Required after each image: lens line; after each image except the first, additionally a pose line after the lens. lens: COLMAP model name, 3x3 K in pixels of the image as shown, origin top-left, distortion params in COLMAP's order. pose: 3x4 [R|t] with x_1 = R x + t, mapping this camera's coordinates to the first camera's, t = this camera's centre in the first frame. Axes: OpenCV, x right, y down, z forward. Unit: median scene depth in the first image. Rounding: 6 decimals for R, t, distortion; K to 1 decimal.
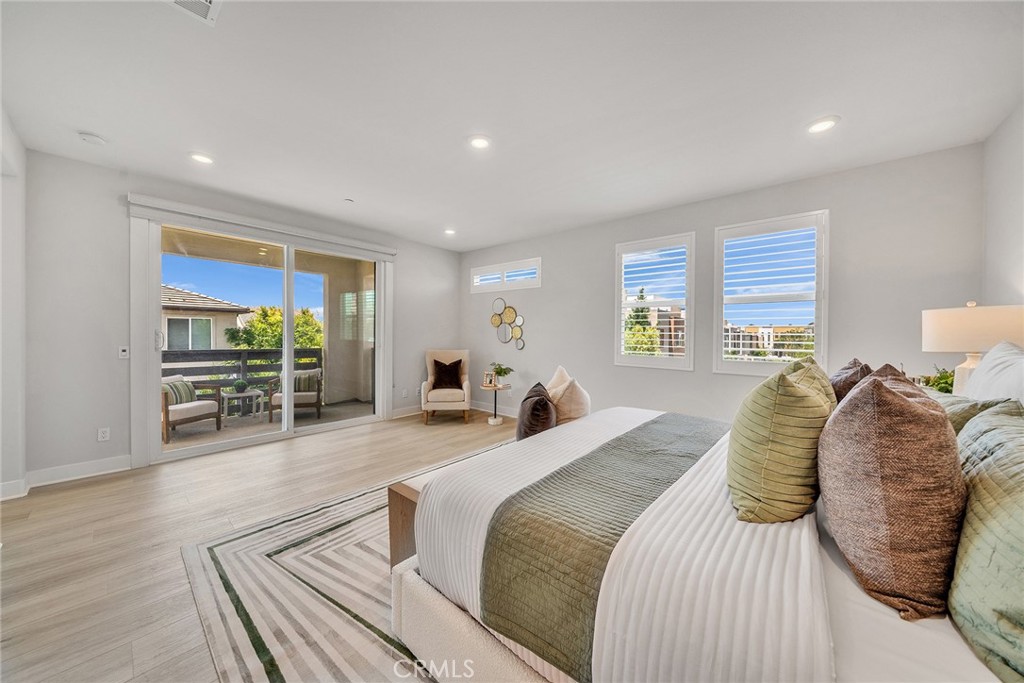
lens RADIAL K [[347.4, 0, 513.0], [0, 347.4, 340.0], [0, 0, 1]] dist [-0.002031, -0.000267]
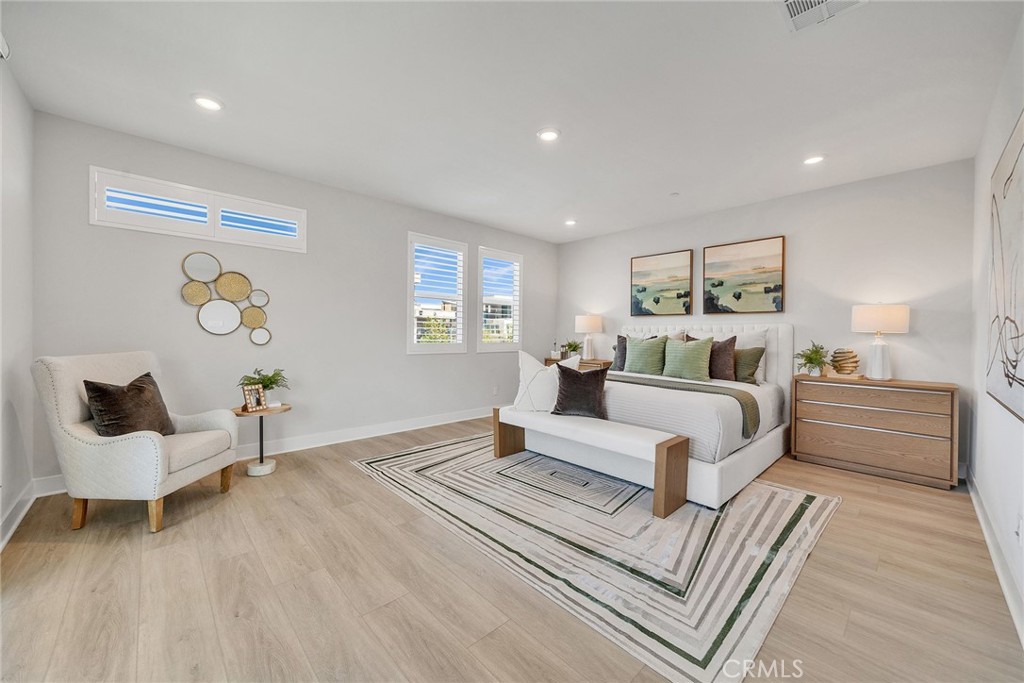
lens RADIAL K [[383.9, 0, 502.2], [0, 383.9, 337.7], [0, 0, 1]] dist [-0.000534, -0.000030]
pose [[0.121149, -0.009635, 0.992588, -0.609694], [0.016307, 0.999837, 0.007715, 0.015497], [-0.992500, 0.015251, 0.121286, 0.500922]]
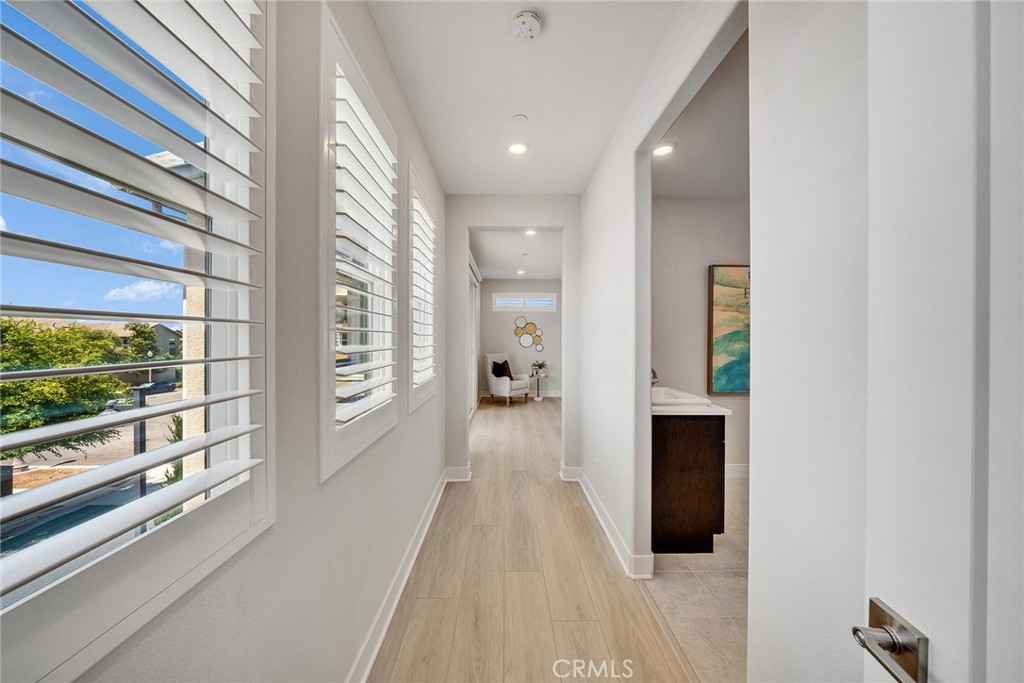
lens RADIAL K [[347.4, 0, 513.0], [0, 347.4, 340.0], [0, 0, 1]] dist [-0.002031, -0.000267]
pose [[0.742607, -0.004922, 0.669710, -1.099702], [0.012982, 0.999891, -0.007047, -0.013881], [-0.669602, 0.013928, 0.742590, -0.052726]]
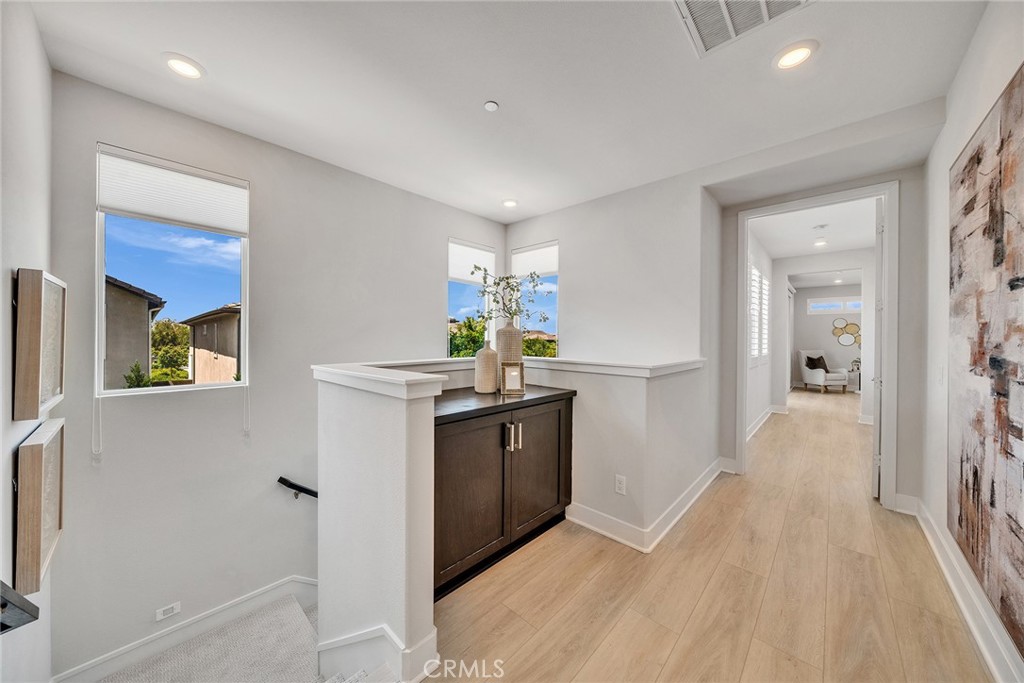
lens RADIAL K [[347.4, 0, 513.0], [0, 347.4, 340.0], [0, 0, 1]] dist [-0.002031, -0.000267]
pose [[0.999428, 0.004257, -0.033540, -1.608177], [-0.004663, 0.999917, -0.012011, 0.008057], [0.033486, 0.012160, 0.999365, -0.709281]]
